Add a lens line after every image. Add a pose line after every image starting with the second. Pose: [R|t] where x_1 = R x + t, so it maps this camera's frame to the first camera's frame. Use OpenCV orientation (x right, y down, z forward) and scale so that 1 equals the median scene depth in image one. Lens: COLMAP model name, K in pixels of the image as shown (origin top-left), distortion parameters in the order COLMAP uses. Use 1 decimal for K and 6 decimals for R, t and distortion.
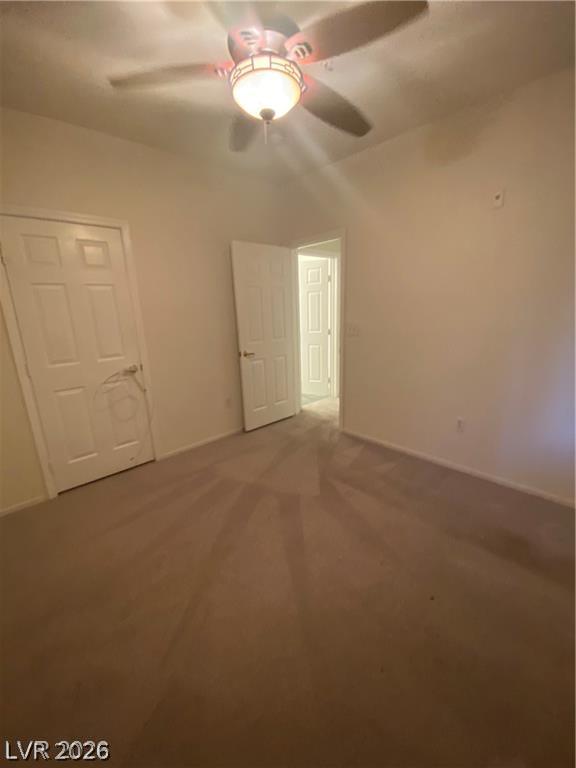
lens RADIAL K [[312.1, 0, 289.7], [0, 312.1, 382.0], [0, 0, 1]] dist [0.025788, -0.023475]
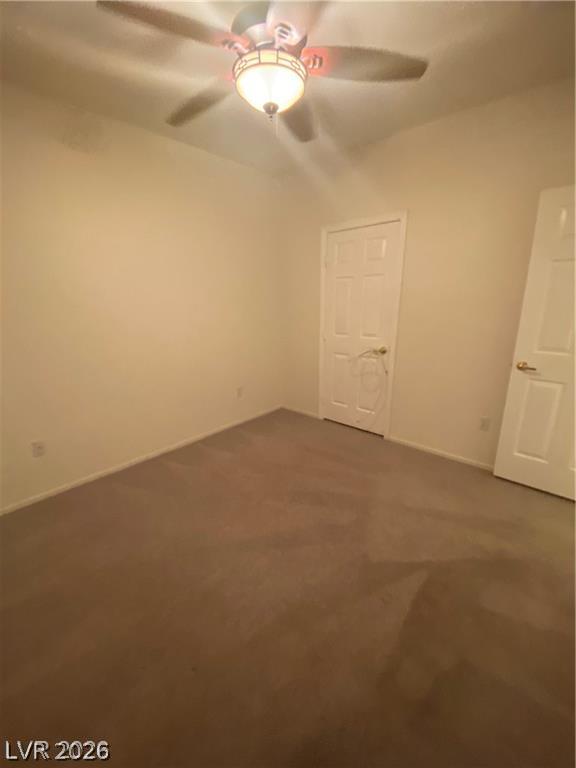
lens RADIAL K [[312.1, 0, 289.7], [0, 312.1, 382.0], [0, 0, 1]] dist [0.025788, -0.023475]
pose [[0.046034, 0.270165, -0.961713, 0.588449], [-0.239430, 0.937655, 0.251946, -0.134229], [0.969822, 0.218665, 0.107849, 0.576334]]
